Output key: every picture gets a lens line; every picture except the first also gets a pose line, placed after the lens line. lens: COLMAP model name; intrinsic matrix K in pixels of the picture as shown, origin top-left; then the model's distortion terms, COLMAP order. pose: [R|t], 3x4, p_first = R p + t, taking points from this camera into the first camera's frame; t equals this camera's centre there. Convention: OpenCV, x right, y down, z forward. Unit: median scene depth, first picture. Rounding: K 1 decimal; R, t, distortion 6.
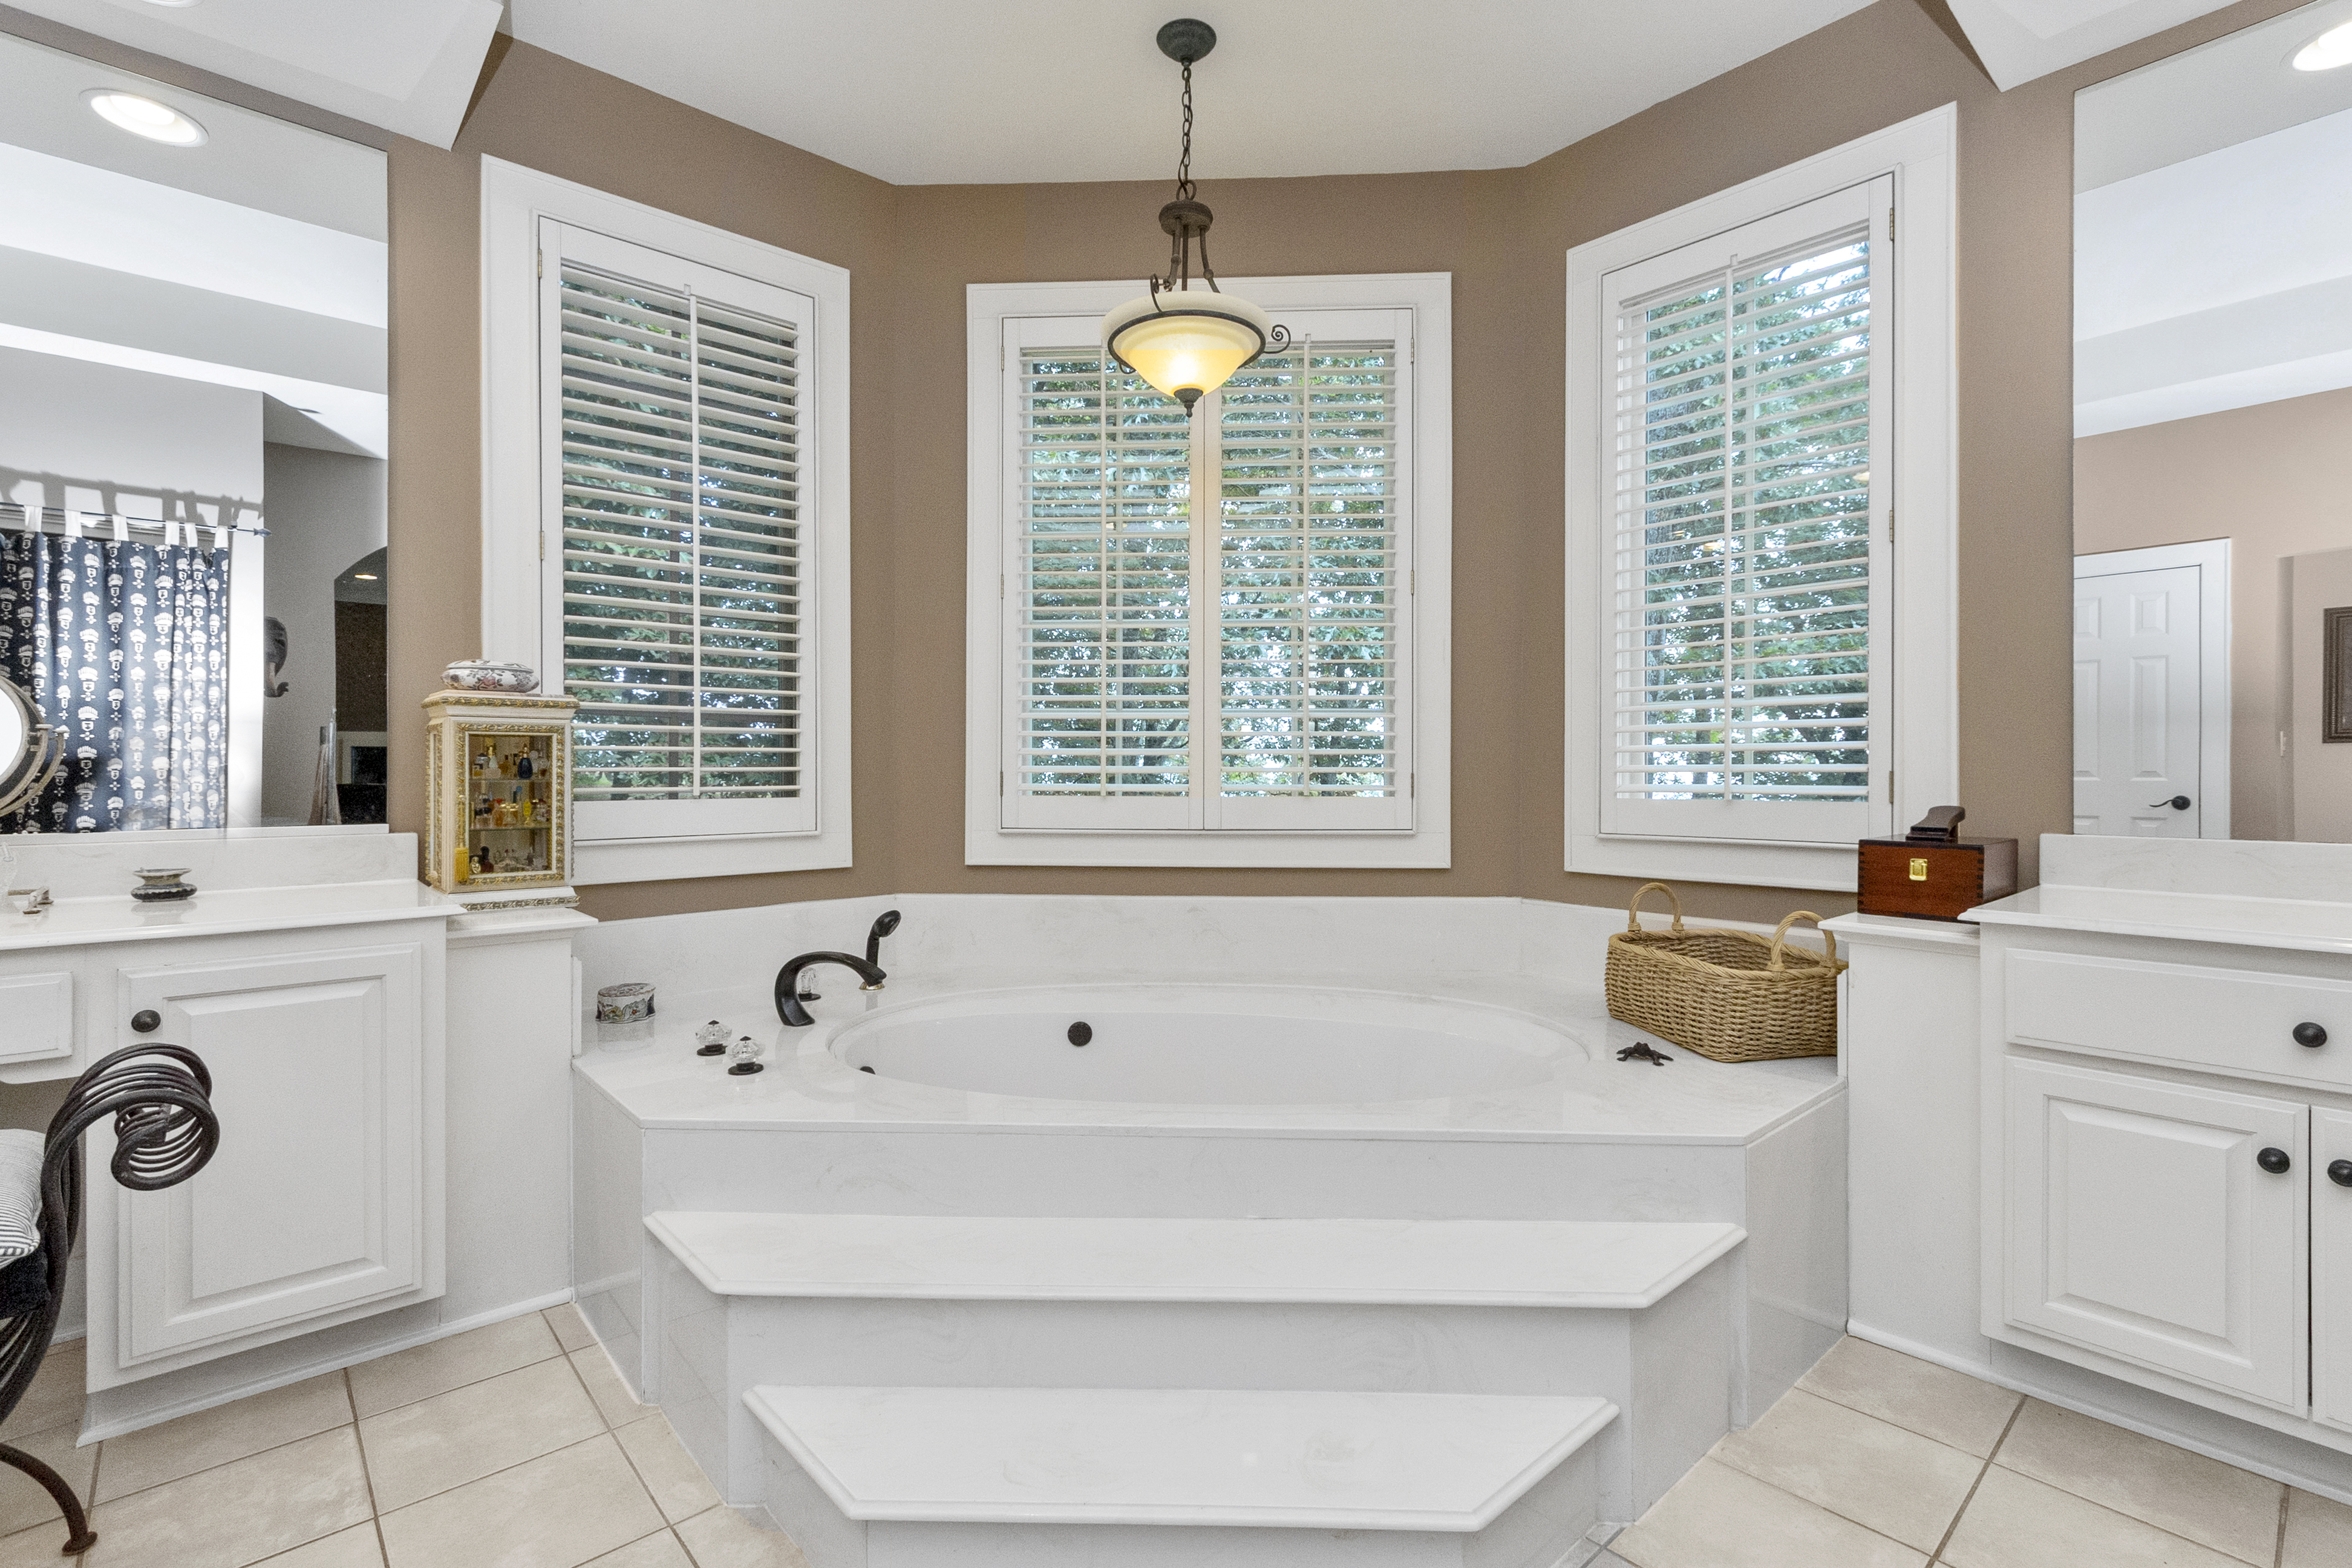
lens RADIAL K [[1061.1, 0, 1171.6], [0, 1061.1, 771.4], [0, 0, 1]] dist [-0.016976, 0.000270]
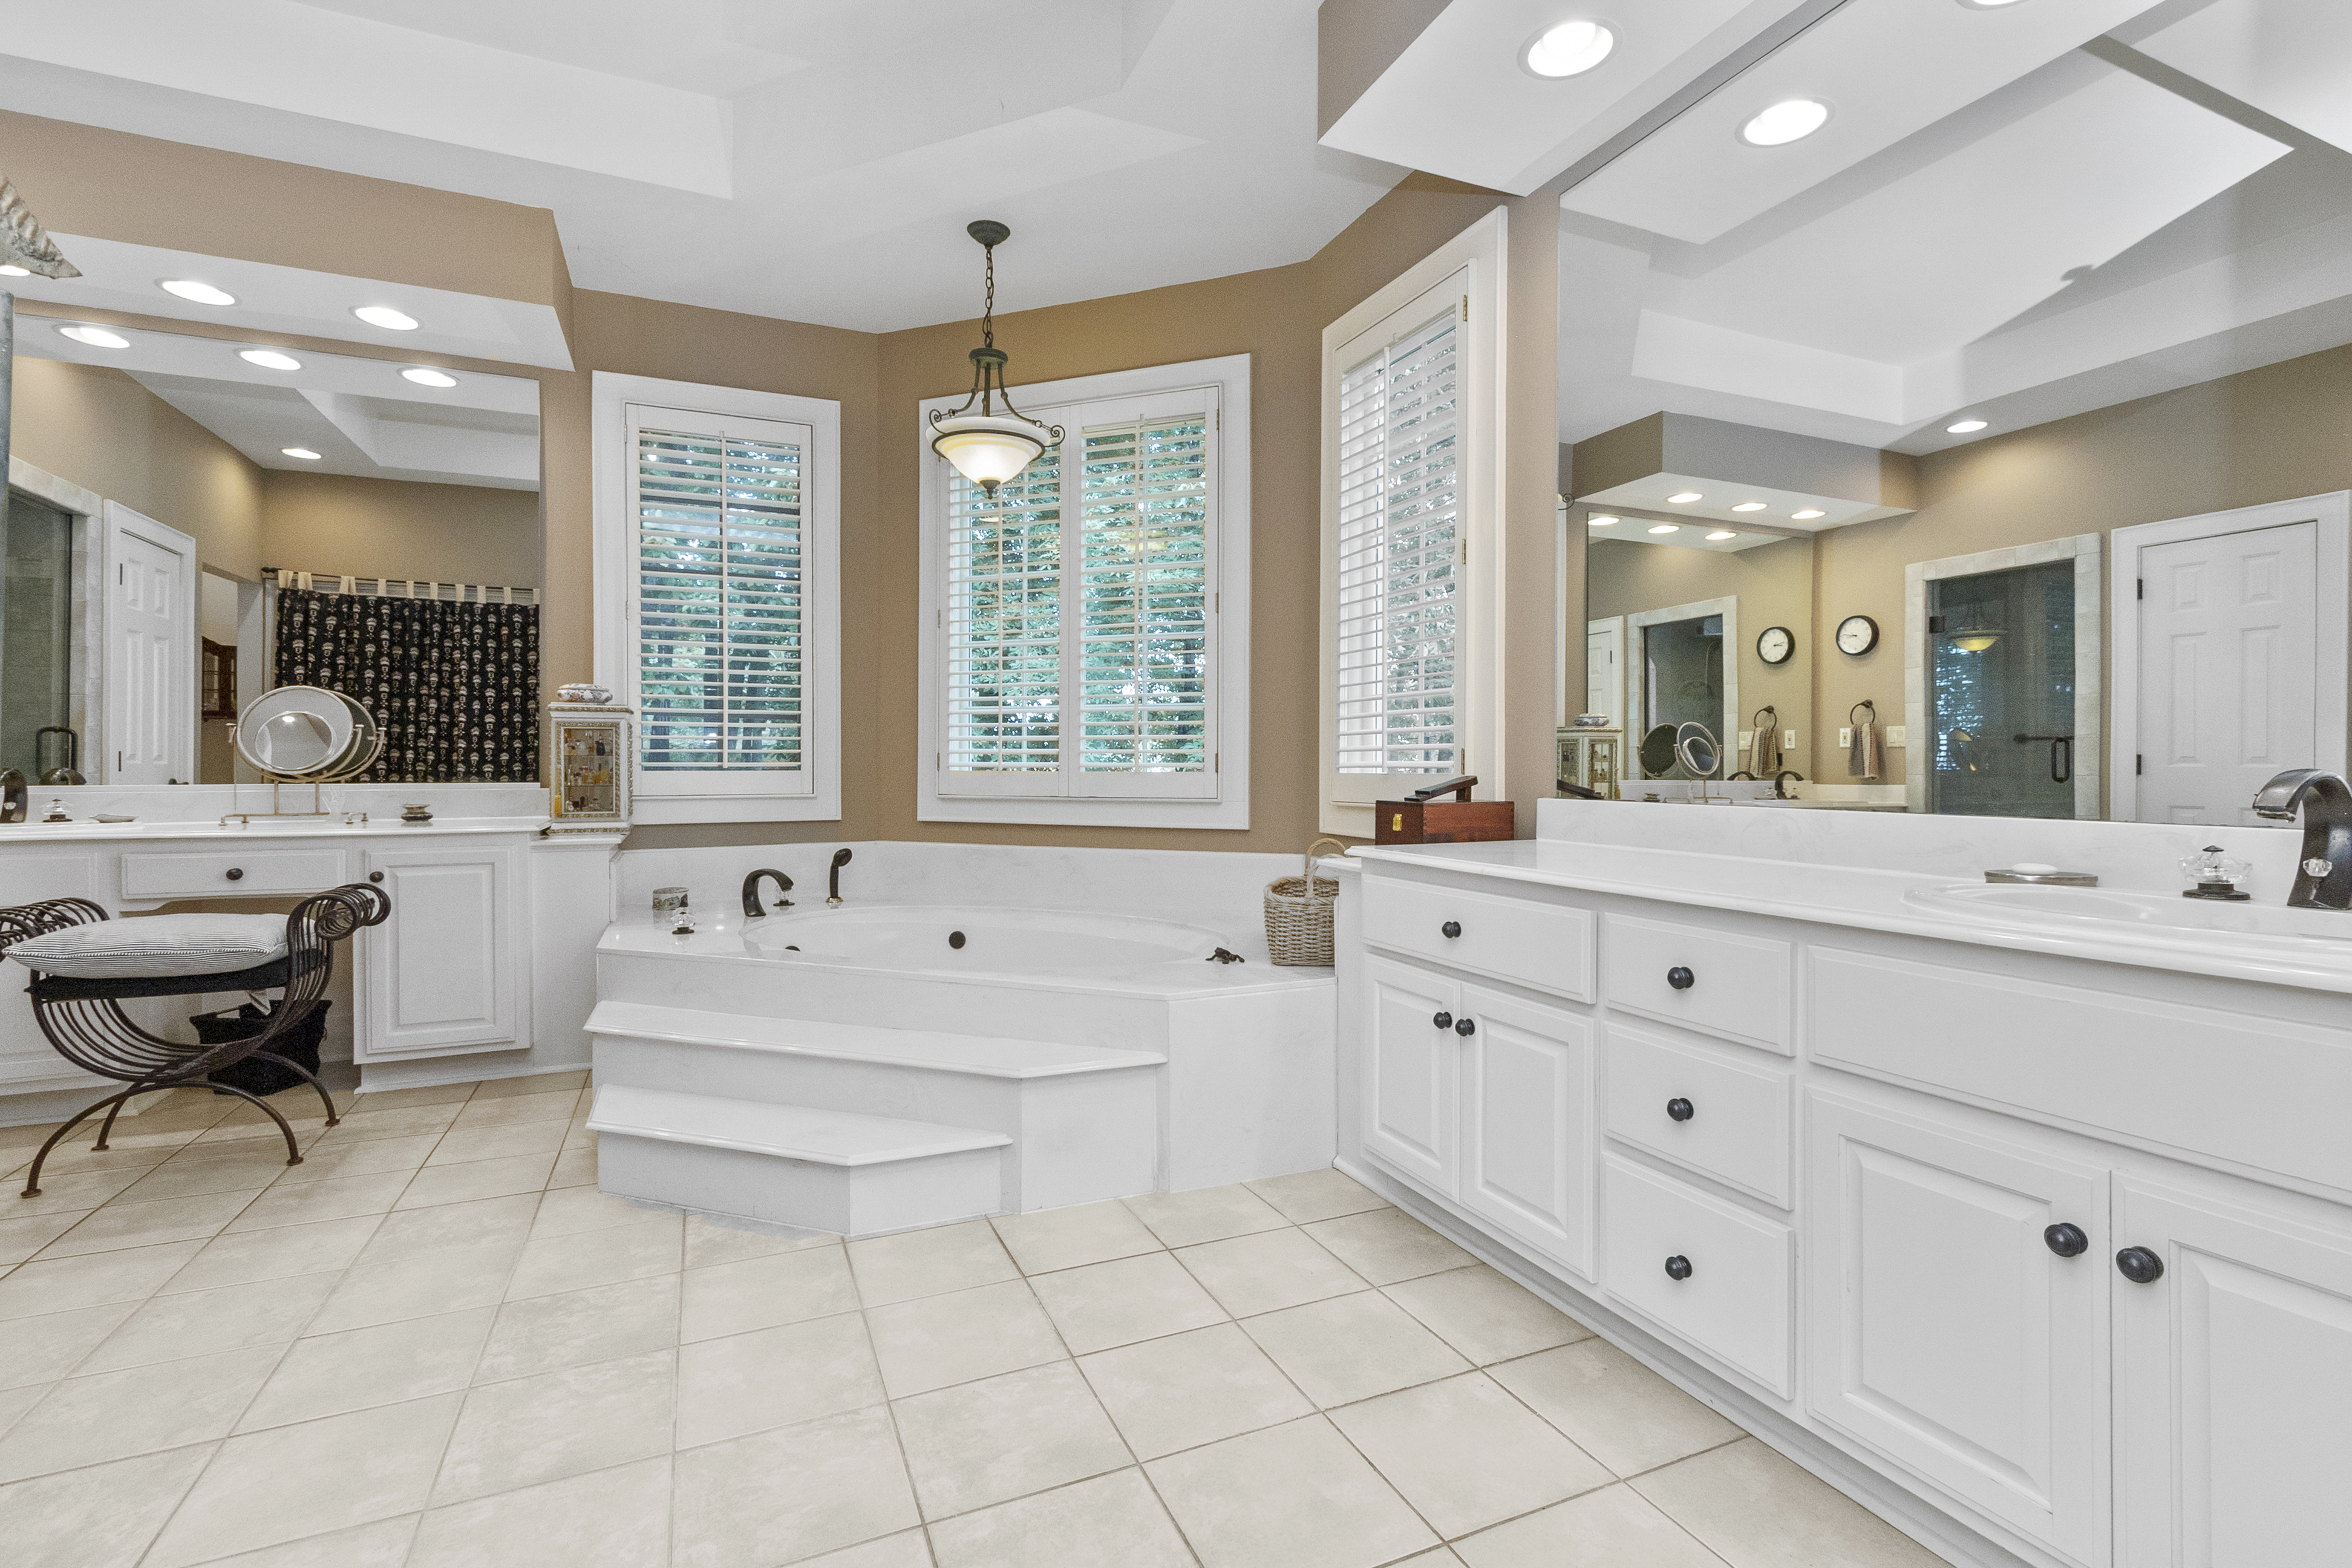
lens RADIAL K [[1061.1, 0, 1171.6], [0, 1061.1, 771.4], [0, 0, 1]] dist [-0.016976, 0.000270]
pose [[0.952008, 0.003547, -0.306053, 0.681794], [-0.002364, 0.999988, 0.004236, 0.021011], [0.306064, -0.003310, 0.952005, -0.273790]]
